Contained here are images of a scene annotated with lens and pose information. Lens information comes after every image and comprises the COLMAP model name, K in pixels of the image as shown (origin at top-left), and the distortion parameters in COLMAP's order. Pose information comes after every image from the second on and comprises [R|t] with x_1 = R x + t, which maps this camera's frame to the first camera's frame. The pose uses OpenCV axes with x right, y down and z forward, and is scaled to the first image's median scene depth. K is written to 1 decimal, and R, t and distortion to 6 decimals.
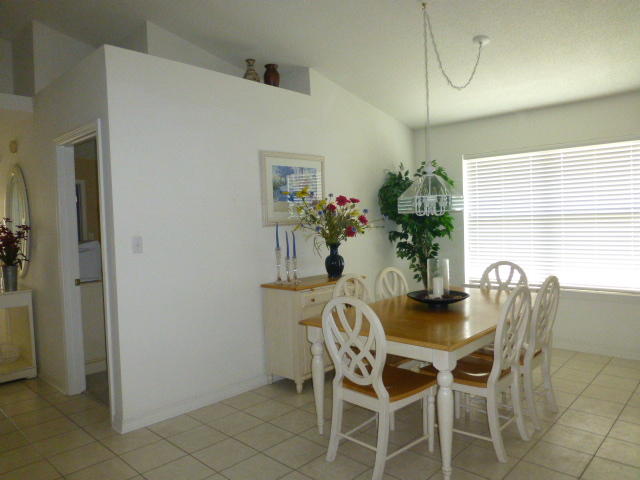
lens RADIAL K [[462.8, 0, 323.9], [0, 462.8, 240.0], [0, 0, 1]] dist [-0.033863, 0.003425]
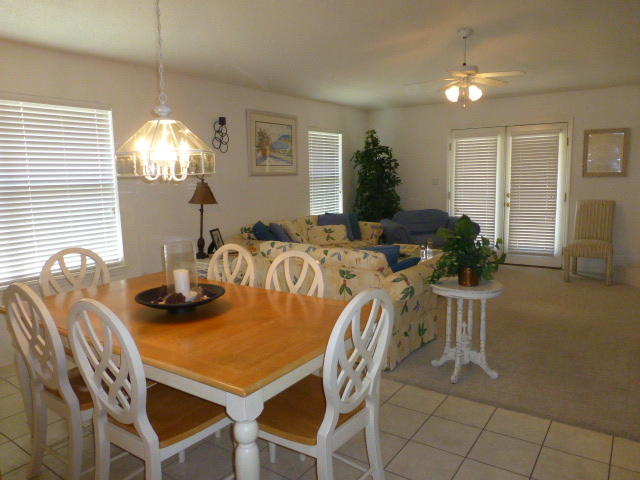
lens RADIAL K [[464.9, 0, 318.5], [0, 464.9, 240.6], [0, 0, 1]] dist [0.002217, 0.000090]
pose [[-0.131034, -0.102654, 0.986049, -0.373354], [0.064806, 0.991610, 0.111845, -0.022423], [-0.989257, 0.078558, -0.123282, 0.671961]]
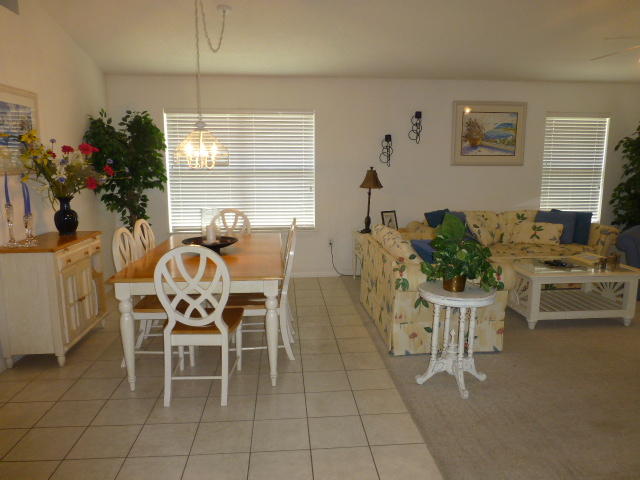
lens RADIAL K [[462.8, 0, 323.9], [0, 462.8, 240.0], [0, 0, 1]] dist [-0.033863, 0.003425]
pose [[0.667738, -0.087387, 0.739249, -0.302647], [0.007529, 0.993828, 0.110680, -0.003888], [-0.744358, -0.068340, 0.664274, 0.043115]]
